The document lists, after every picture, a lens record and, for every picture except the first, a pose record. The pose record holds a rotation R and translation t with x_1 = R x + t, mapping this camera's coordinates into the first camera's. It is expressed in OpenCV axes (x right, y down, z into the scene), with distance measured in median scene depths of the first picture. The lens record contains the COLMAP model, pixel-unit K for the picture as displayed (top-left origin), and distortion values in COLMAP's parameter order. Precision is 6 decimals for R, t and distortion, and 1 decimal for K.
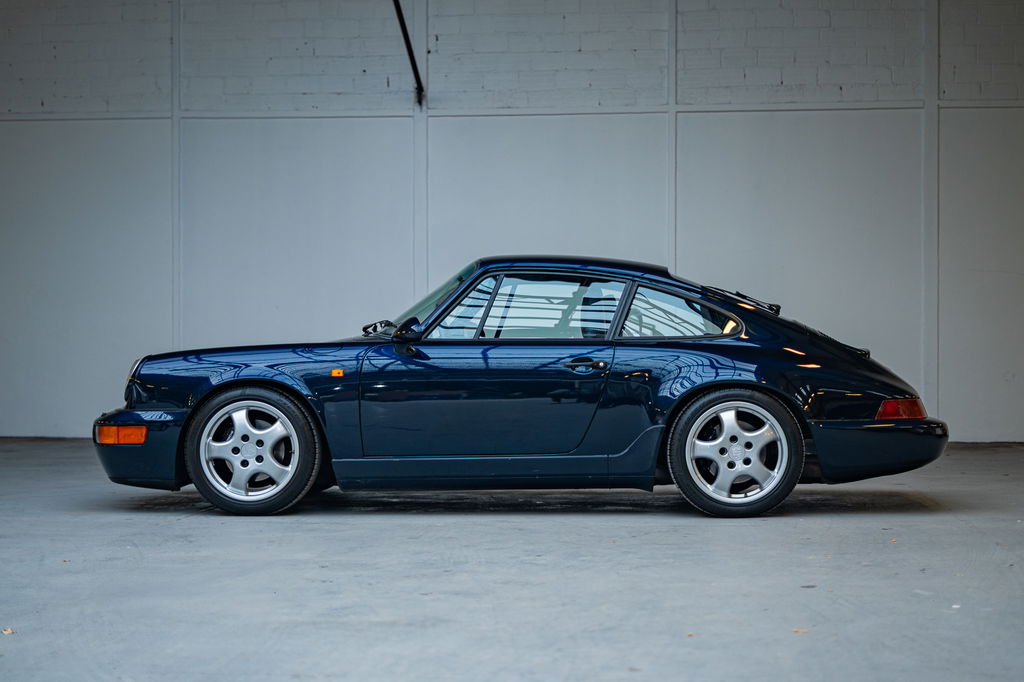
lens RADIAL K [[1496.8, 0, 514.7], [0, 1496.8, 341.2], [0, 0, 1]] dist [-0.127861, 0.000000]
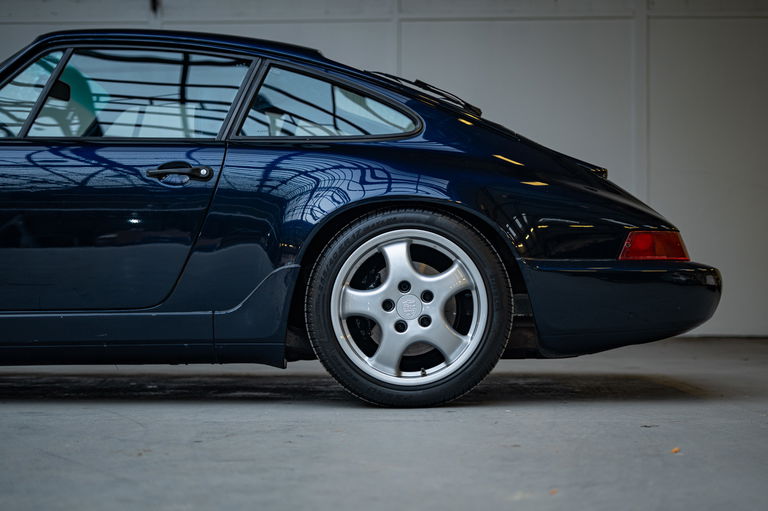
lens RADIAL K [[1122.6, 0, 381.5], [0, 1122.6, 255.8], [0, 0, 1]] dist [-0.127861, 0.000000]
pose [[0.997863, 0.004350, 0.065191, 0.104110], [-0.003120, 0.999815, -0.018955, 0.061127], [-0.065262, 0.018711, 0.997693, 0.508838]]
